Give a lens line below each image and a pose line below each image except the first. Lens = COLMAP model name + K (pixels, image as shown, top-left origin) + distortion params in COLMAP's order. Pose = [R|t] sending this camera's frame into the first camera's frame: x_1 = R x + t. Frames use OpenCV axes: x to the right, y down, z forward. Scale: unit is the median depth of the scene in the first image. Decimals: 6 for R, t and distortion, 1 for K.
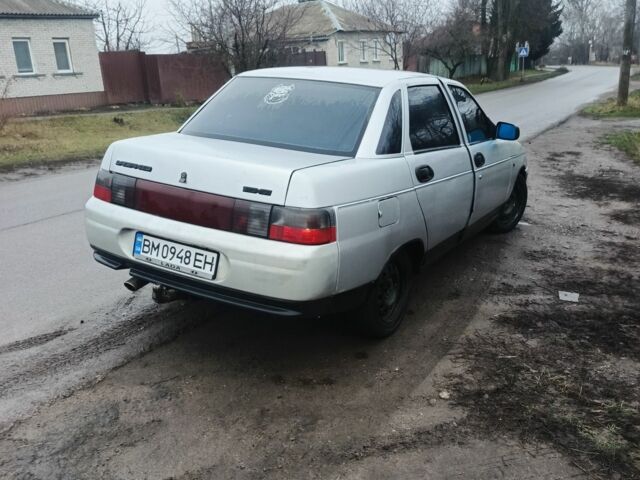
lens RADIAL K [[615.6, 0, 273.3], [0, 615.6, 302.0], [0, 0, 1]] dist [0.063568, -0.104818]
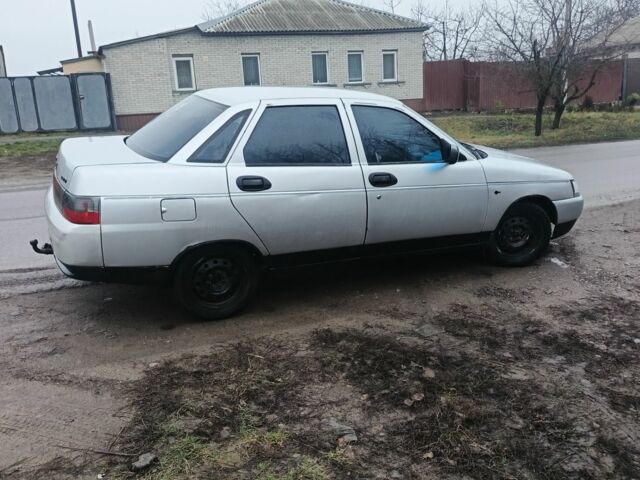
lens RADIAL K [[647.2, 0, 384.9], [0, 647.2, 317.2], [0, 0, 1]] dist [0.012185, 0.009151]
pose [[0.813817, 0.201196, -0.545180, 0.381246], [-0.198451, 0.977974, 0.064680, -0.032013], [0.546185, 0.055554, 0.835820, 0.055064]]
